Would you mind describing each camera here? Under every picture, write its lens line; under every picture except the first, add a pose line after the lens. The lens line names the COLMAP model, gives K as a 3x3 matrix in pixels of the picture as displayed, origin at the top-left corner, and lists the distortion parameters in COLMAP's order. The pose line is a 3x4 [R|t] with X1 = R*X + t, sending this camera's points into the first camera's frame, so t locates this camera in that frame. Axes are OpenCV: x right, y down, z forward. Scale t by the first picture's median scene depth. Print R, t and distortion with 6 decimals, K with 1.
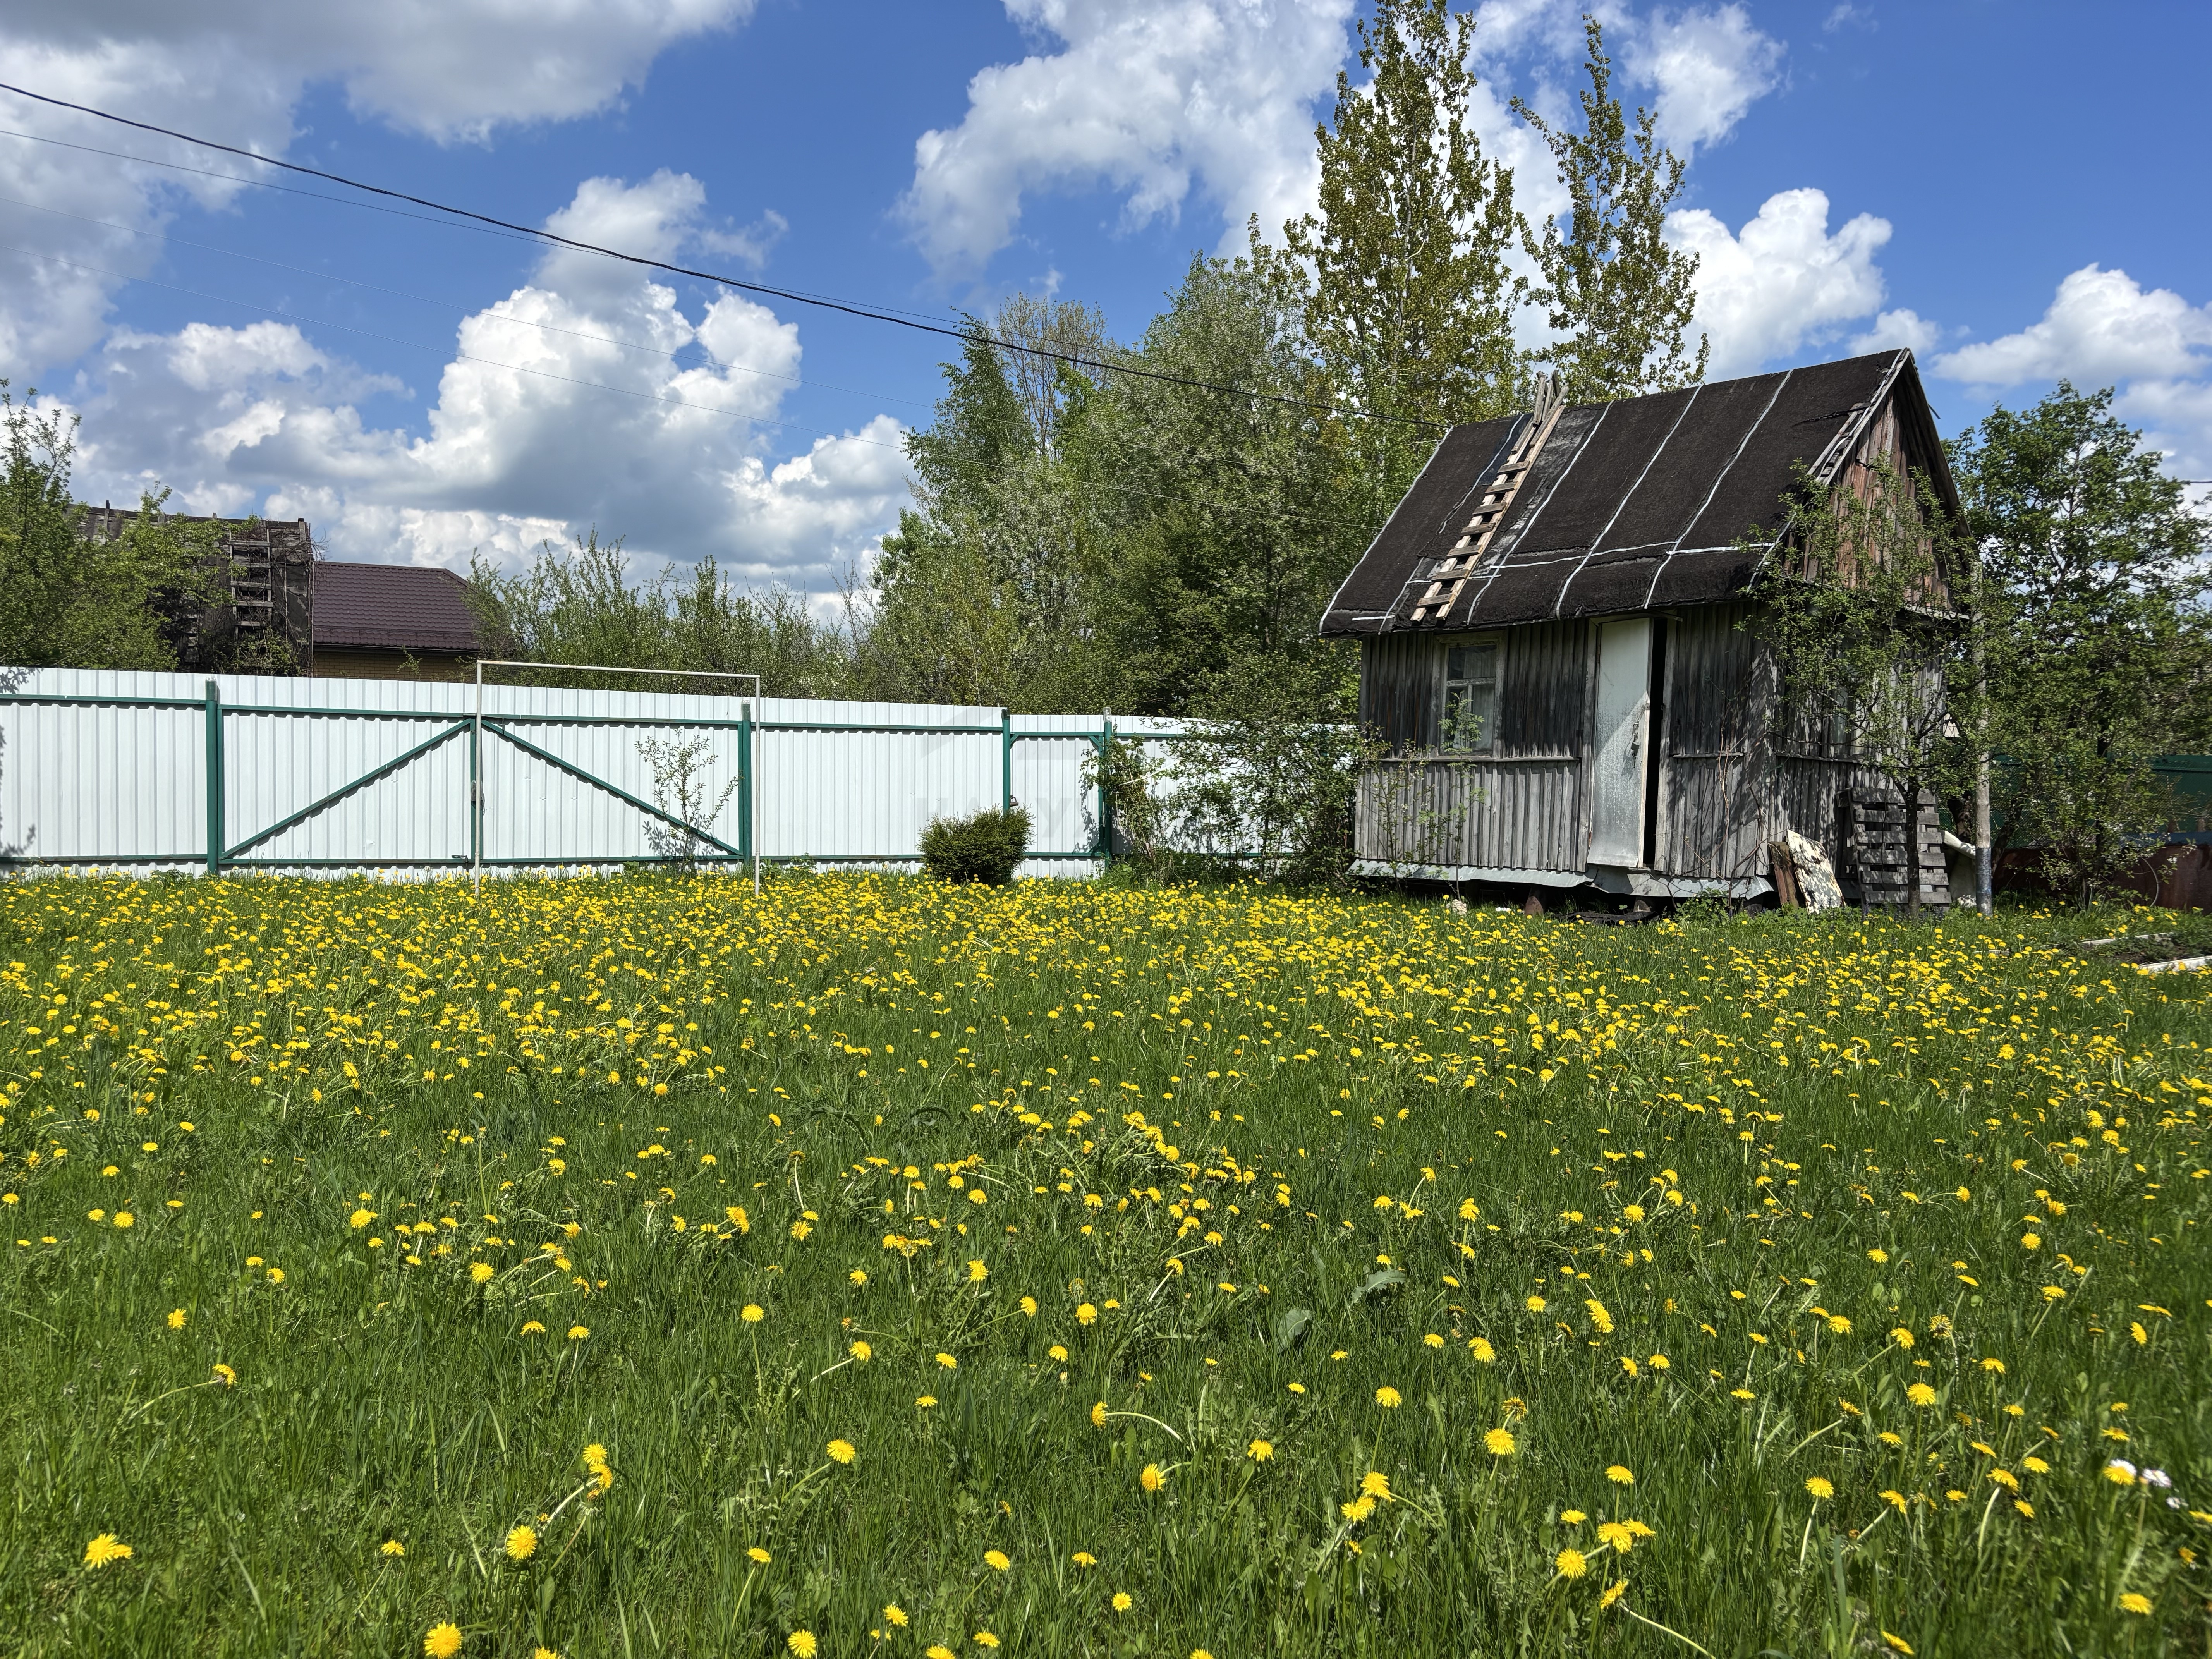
lens RADIAL K [[1676.1, 0, 1122.3], [0, 1676.1, 864.7], [0, 0, 1]] dist [0.066323, -0.082969]
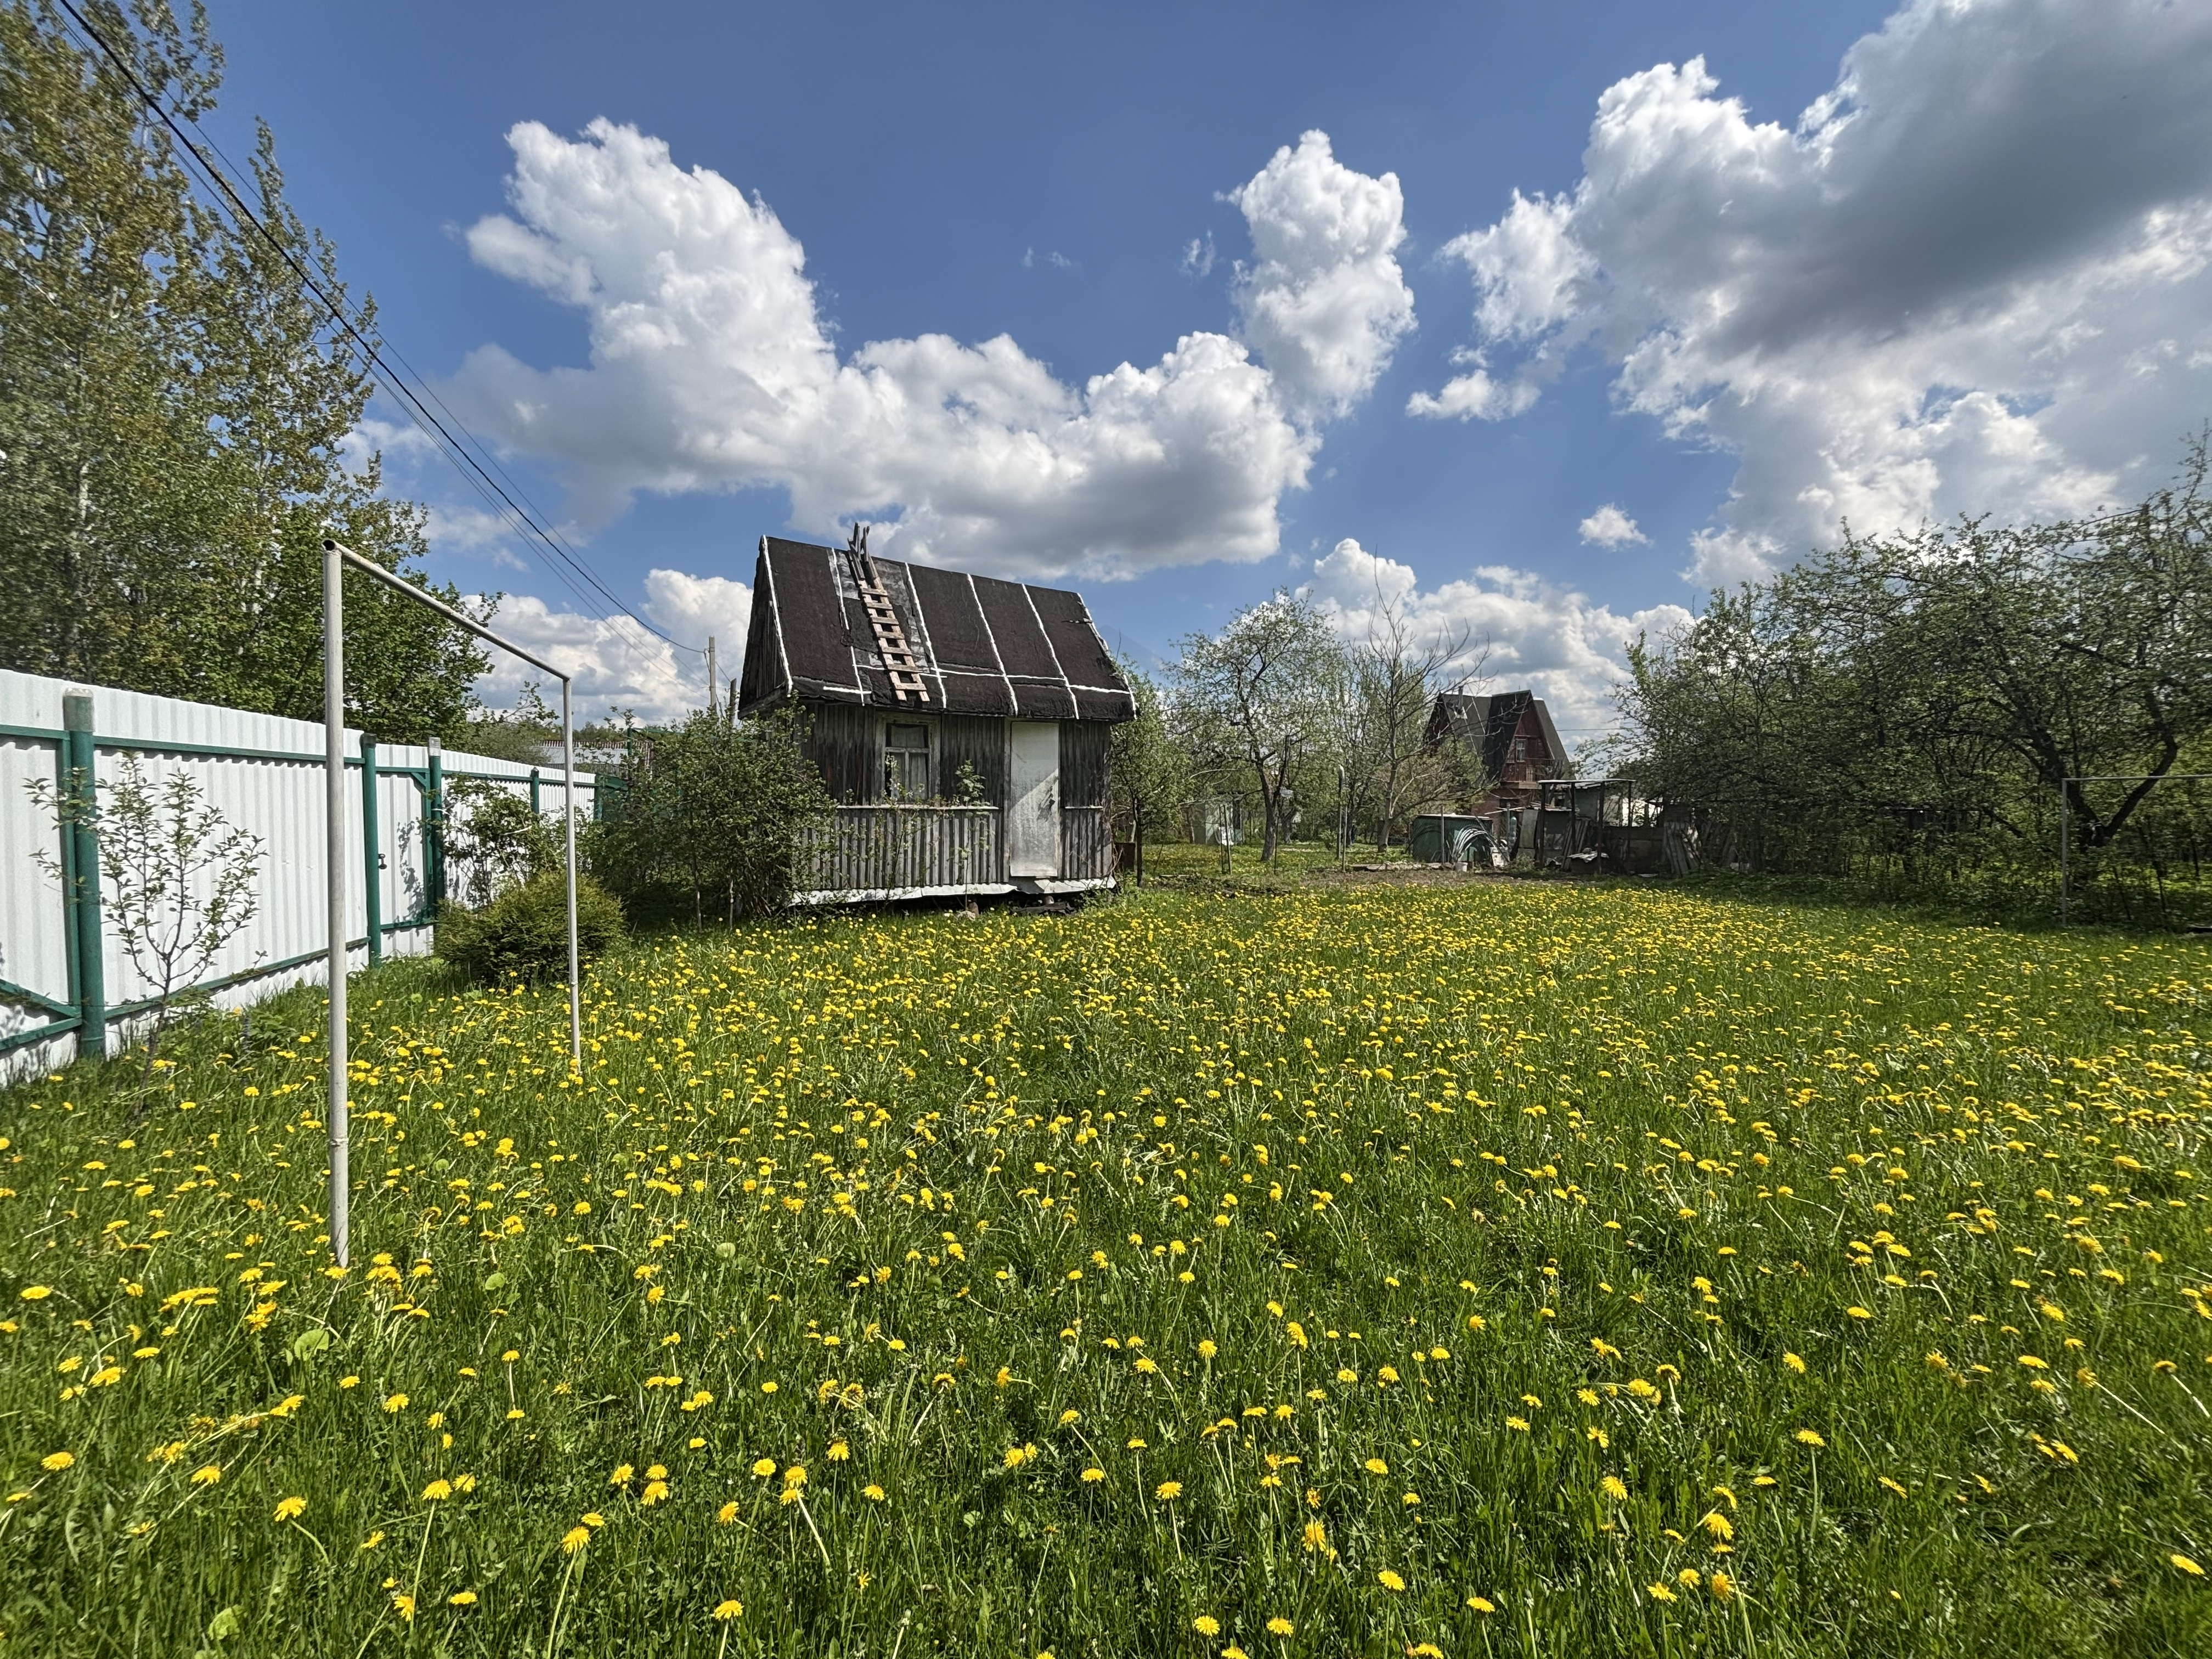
lens RADIAL K [[899.8, 0, 1105.5], [0, 899.8, 827.1], [0, 0, 1]] dist [-0.003992, 0.001502]
pose [[0.128430, -0.030698, 0.991243, -0.451183], [0.042030, 0.998791, 0.025486, -0.054563], [-0.990827, 0.038389, 0.129565, 0.702824]]
